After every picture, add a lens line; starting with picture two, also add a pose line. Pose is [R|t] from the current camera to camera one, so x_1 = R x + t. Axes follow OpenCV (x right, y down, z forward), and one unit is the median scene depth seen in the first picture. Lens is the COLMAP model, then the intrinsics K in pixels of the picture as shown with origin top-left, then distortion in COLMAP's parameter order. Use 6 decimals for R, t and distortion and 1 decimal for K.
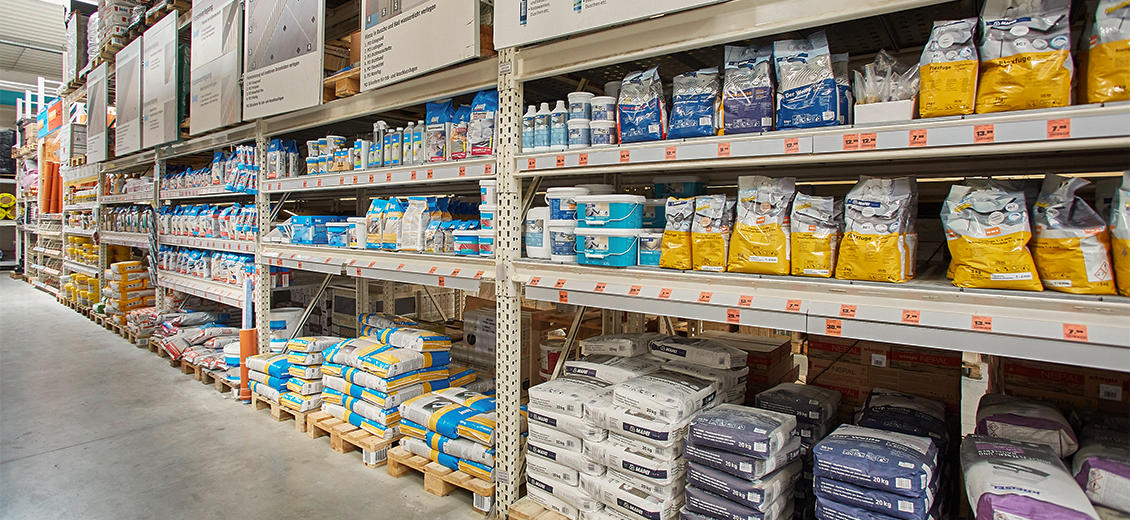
lens RADIAL K [[834.5, 0, 566.7], [0, 834.5, 299.8], [0, 0, 1]] dist [-0.010667, -0.003201]
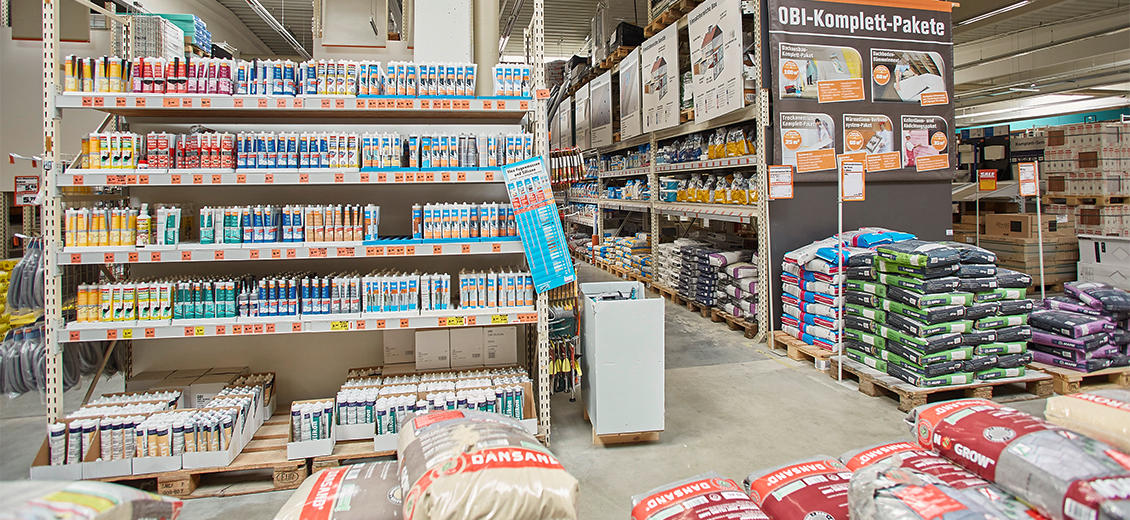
lens RADIAL K [[834.5, 0, 566.7], [0, 834.5, 299.8], [0, 0, 1]] dist [-0.010667, -0.003201]
pose [[0.870254, 0.015453, -0.492361, 0.858034], [0.012384, 0.998506, 0.053226, 0.107291], [0.492448, -0.052418, 0.868762, -1.331568]]
